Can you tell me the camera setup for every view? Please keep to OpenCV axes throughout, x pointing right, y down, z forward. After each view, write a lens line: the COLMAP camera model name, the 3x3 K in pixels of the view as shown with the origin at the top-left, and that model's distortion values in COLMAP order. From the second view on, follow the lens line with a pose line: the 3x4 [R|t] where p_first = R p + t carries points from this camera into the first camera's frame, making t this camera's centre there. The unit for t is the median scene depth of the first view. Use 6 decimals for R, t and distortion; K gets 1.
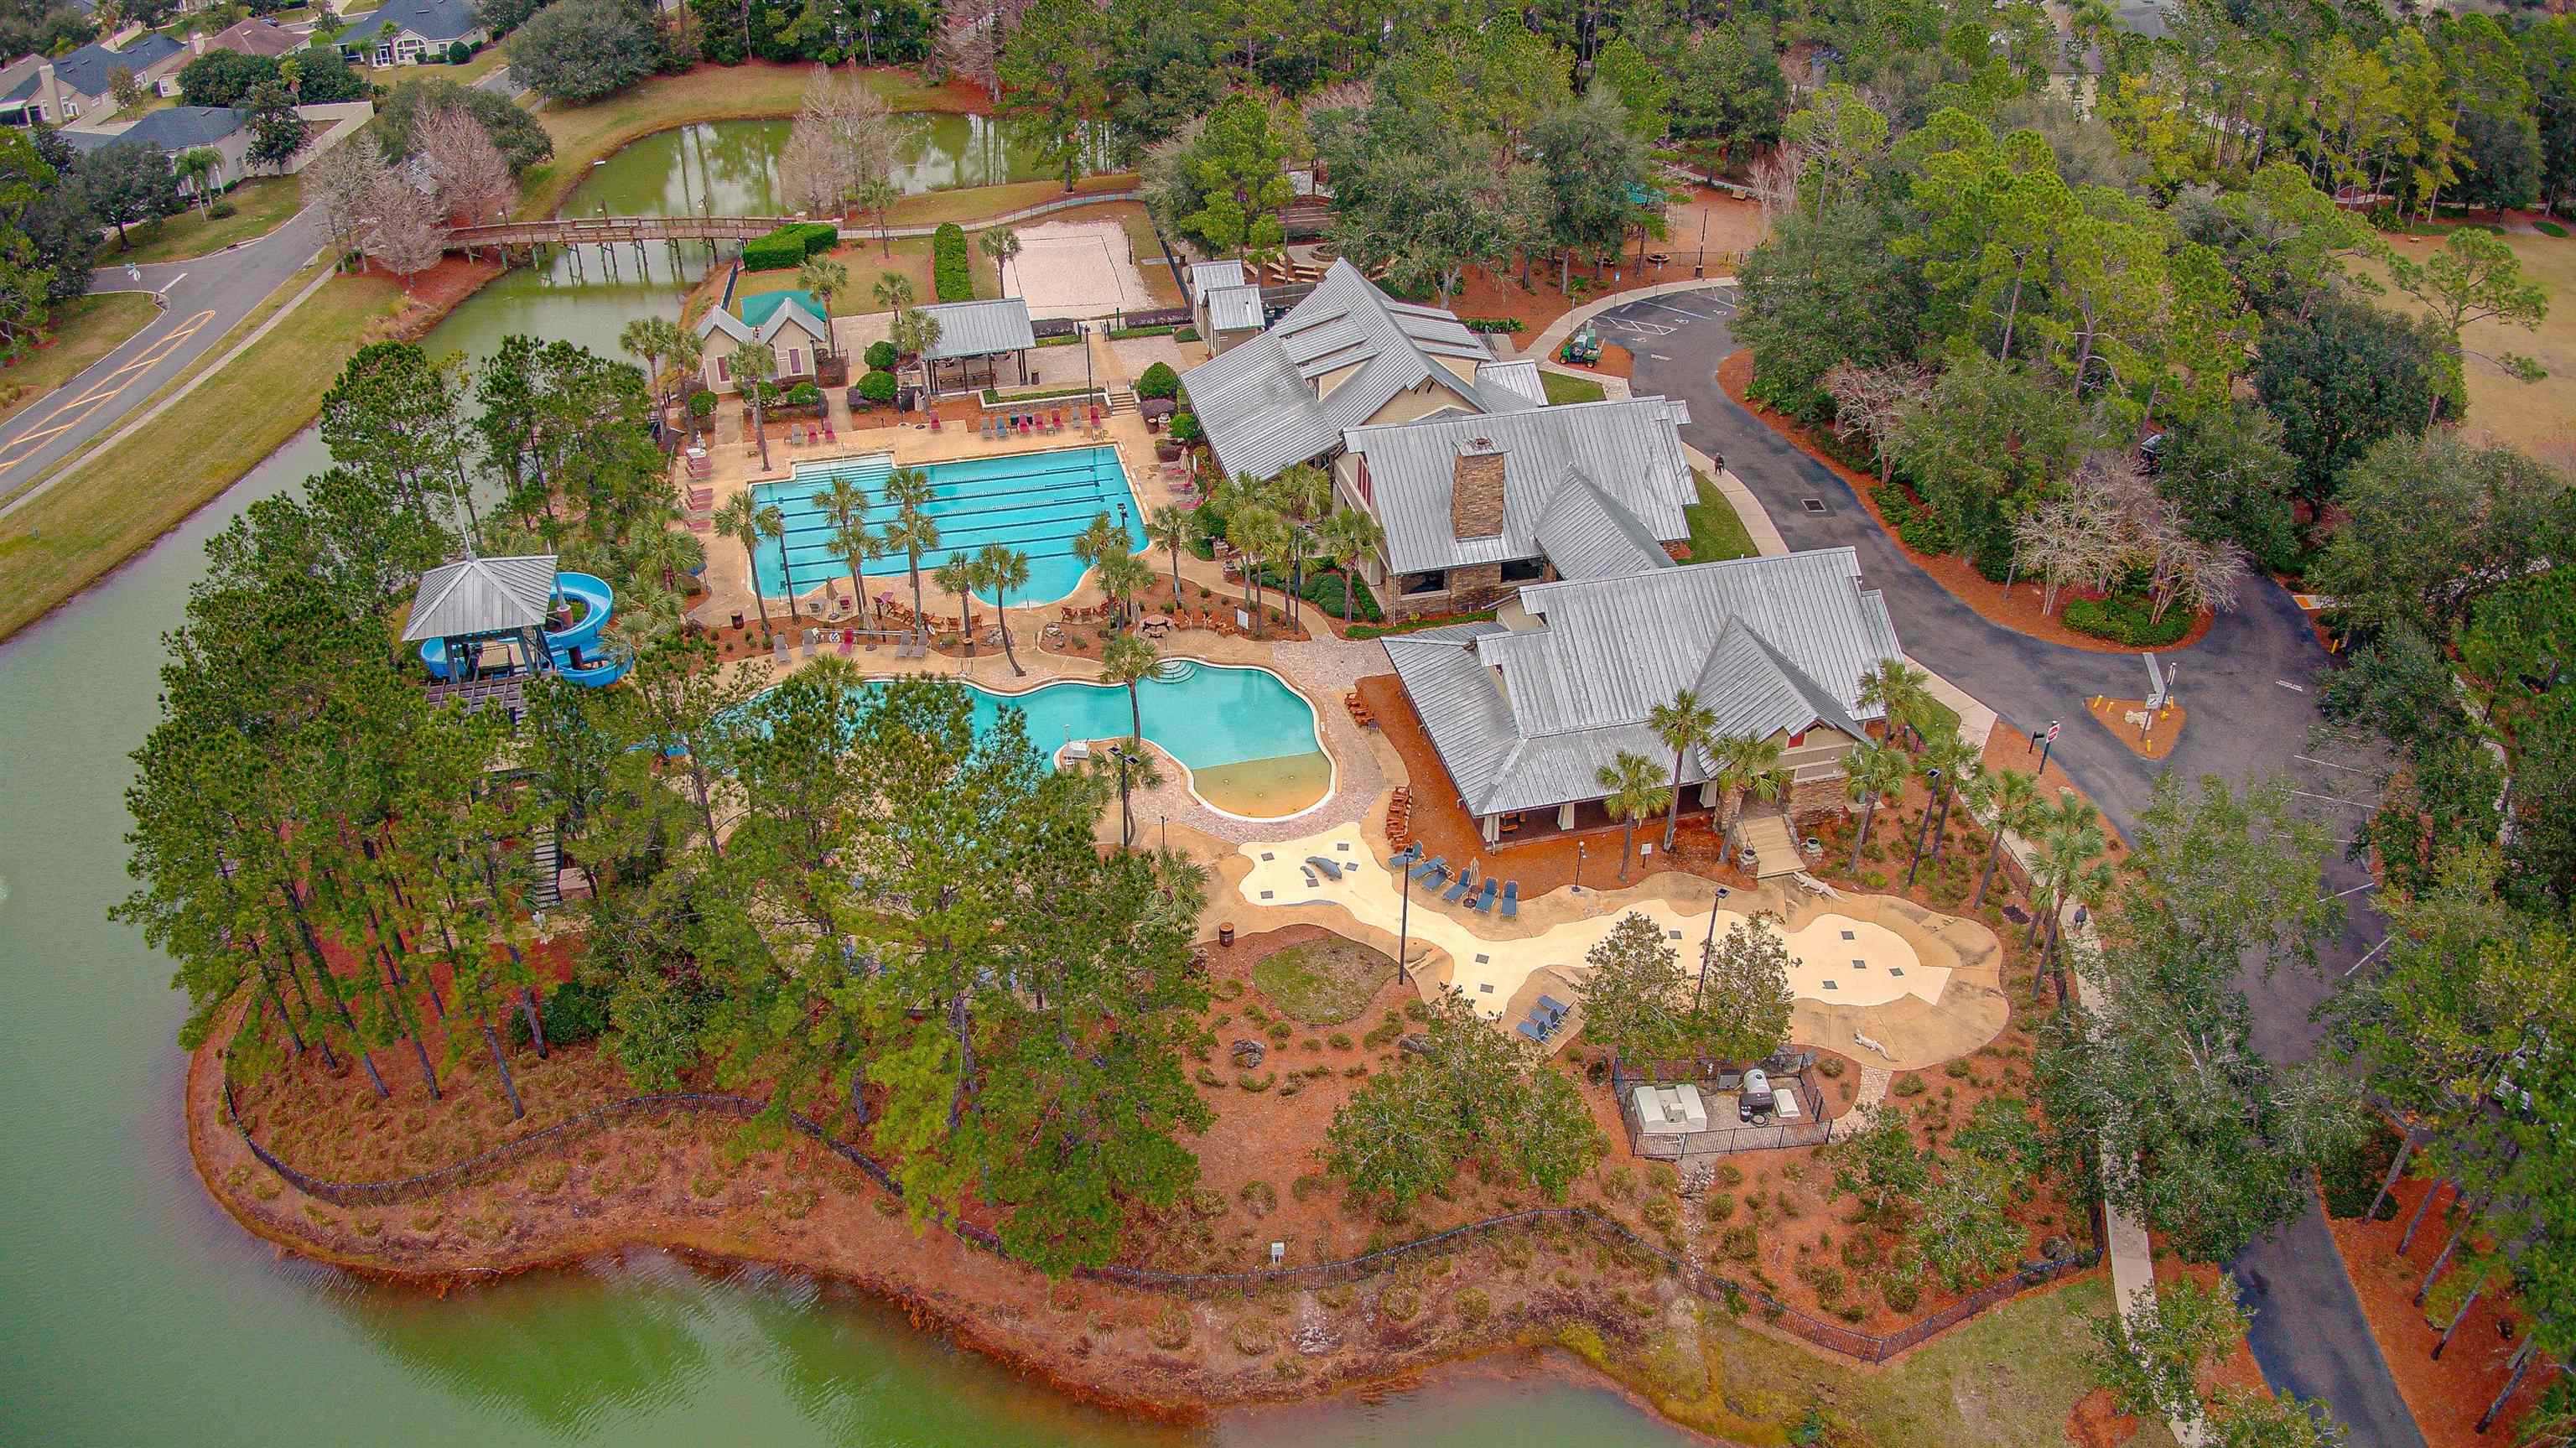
lens RADIAL K [[1882.3, 0, 1288.0], [0, 1882.3, 724.0], [0, 0, 1]] dist [-0.103357, -0.171073]
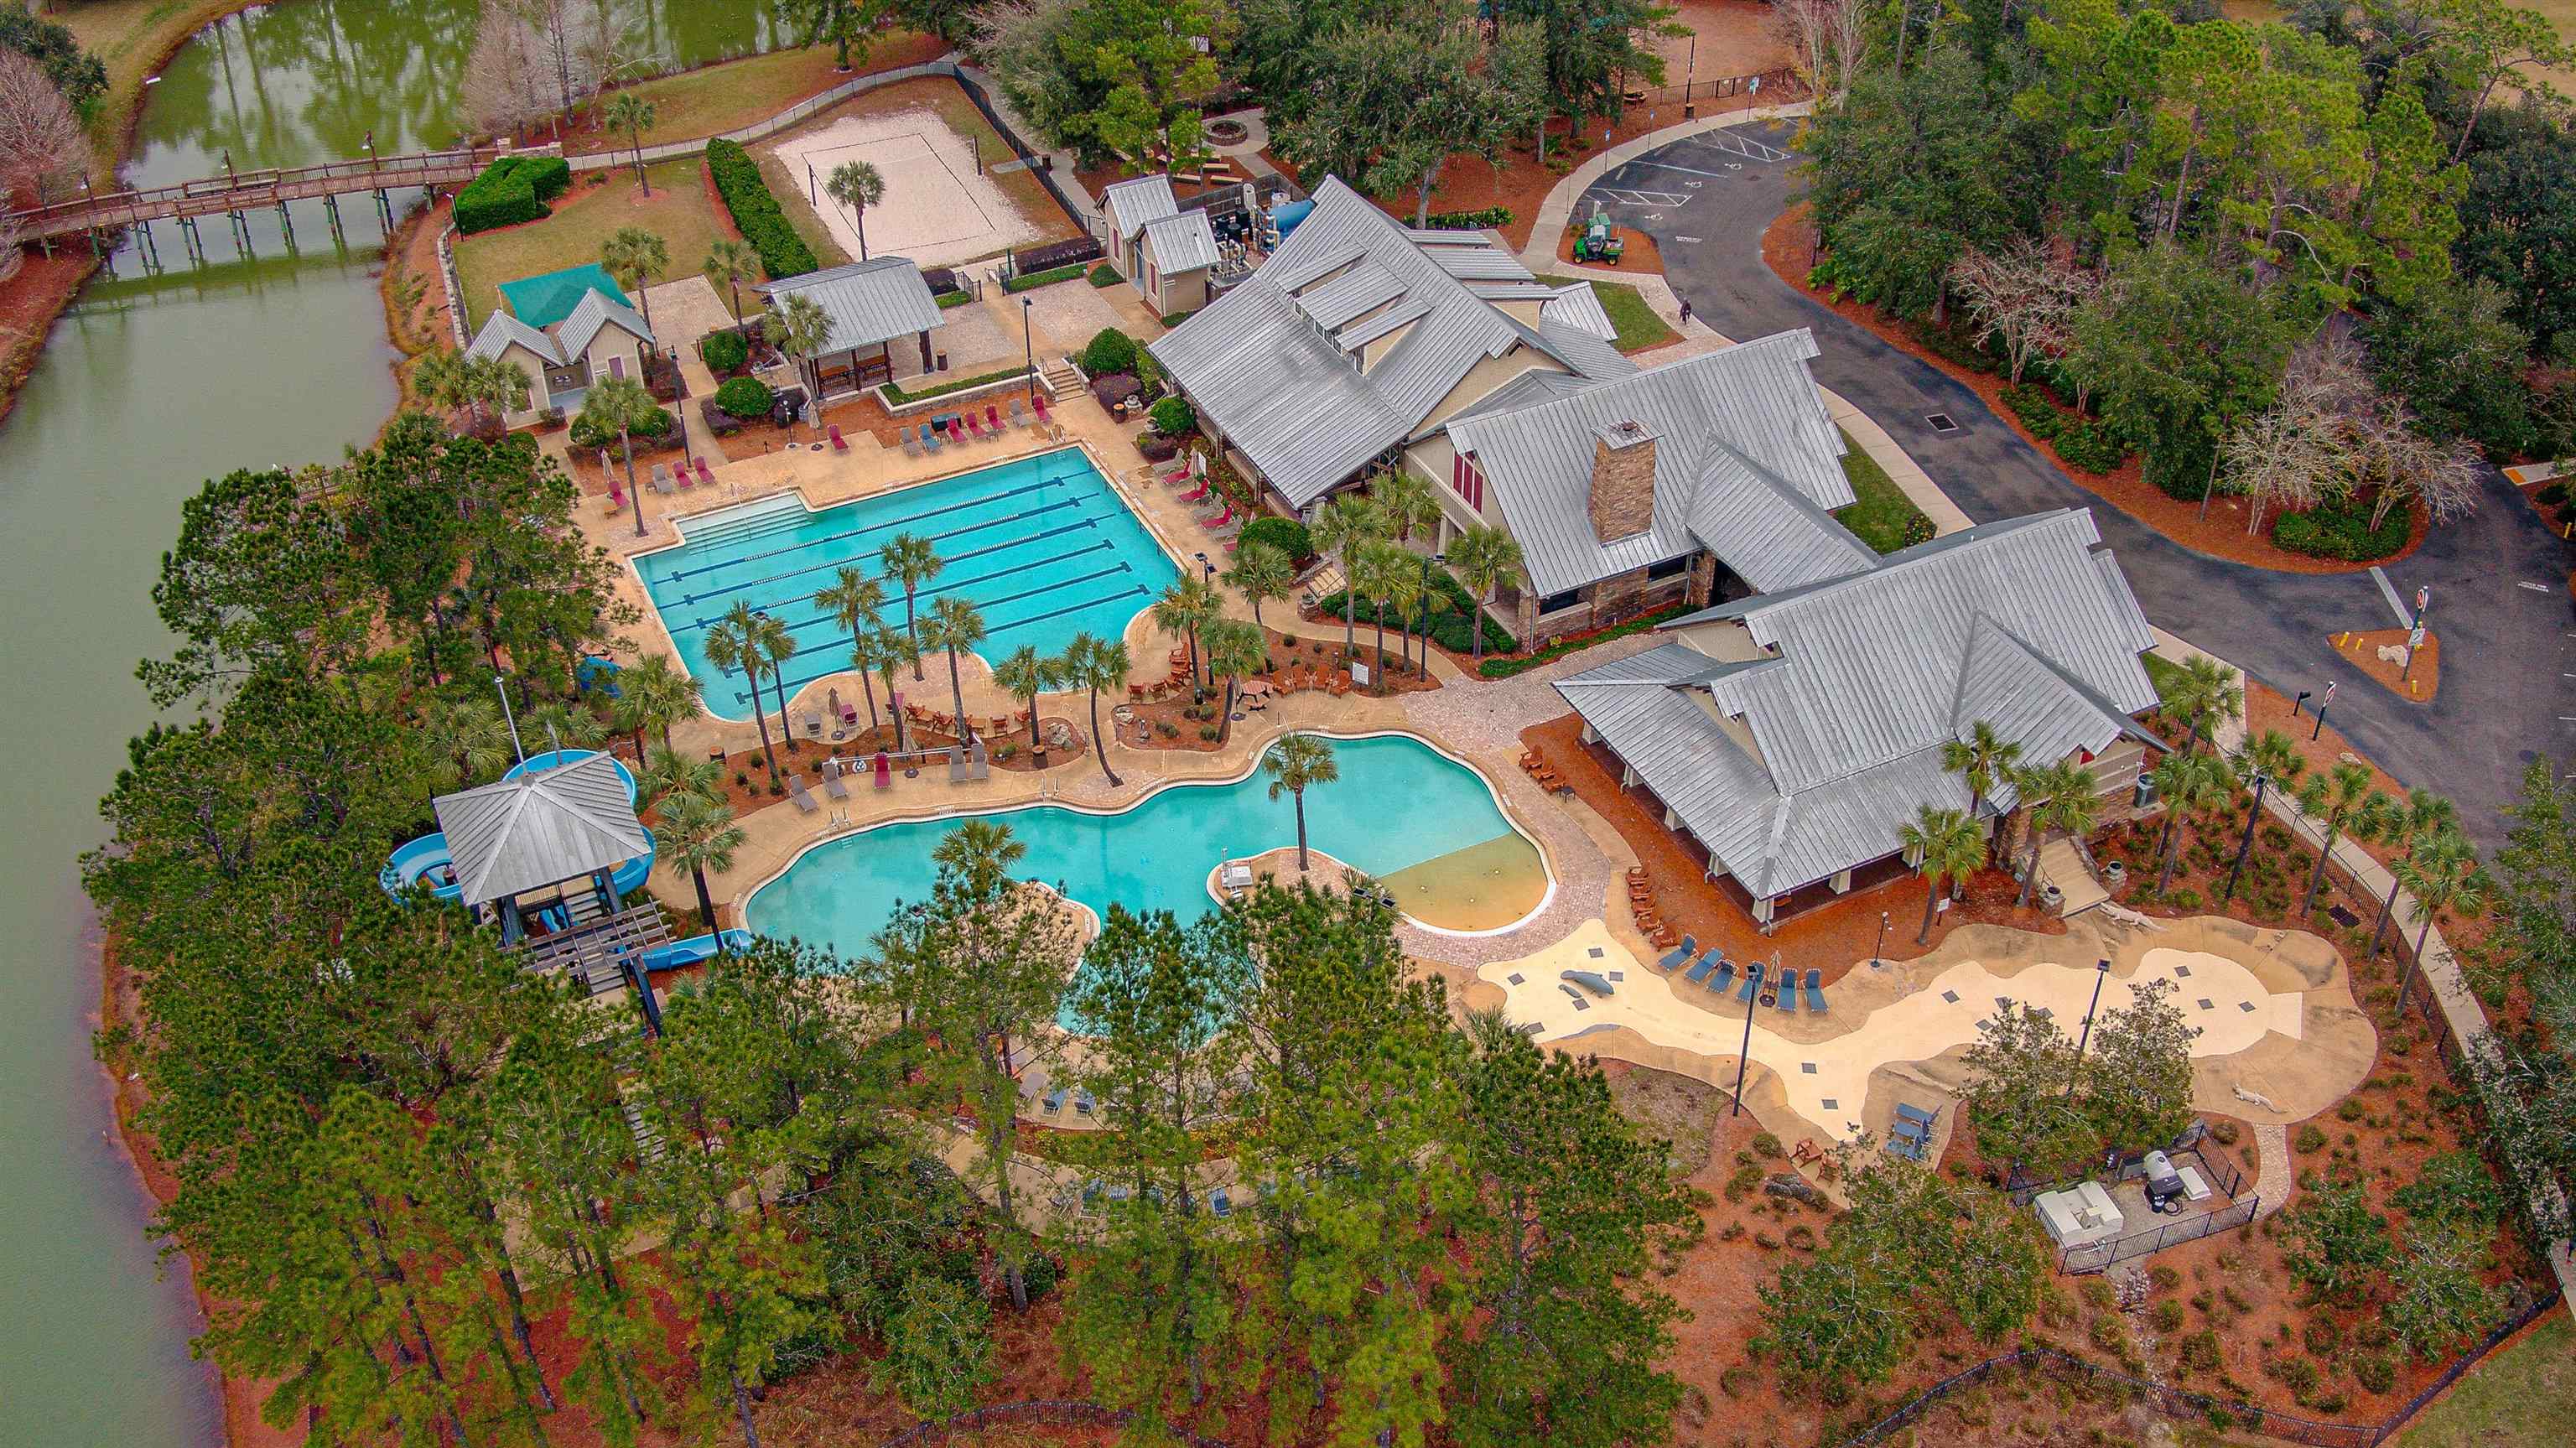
lens RADIAL K [[2509.1, 0, 1288.0], [0, 2509.1, 724.0], [0, 0, 1]] dist [0.011357, -0.499299]
pose [[0.976242, -0.139711, 0.165626, -0.263331], [0.129774, 0.989110, 0.069425, -0.125599], [-0.173522, -0.046282, 0.983742, -0.077523]]
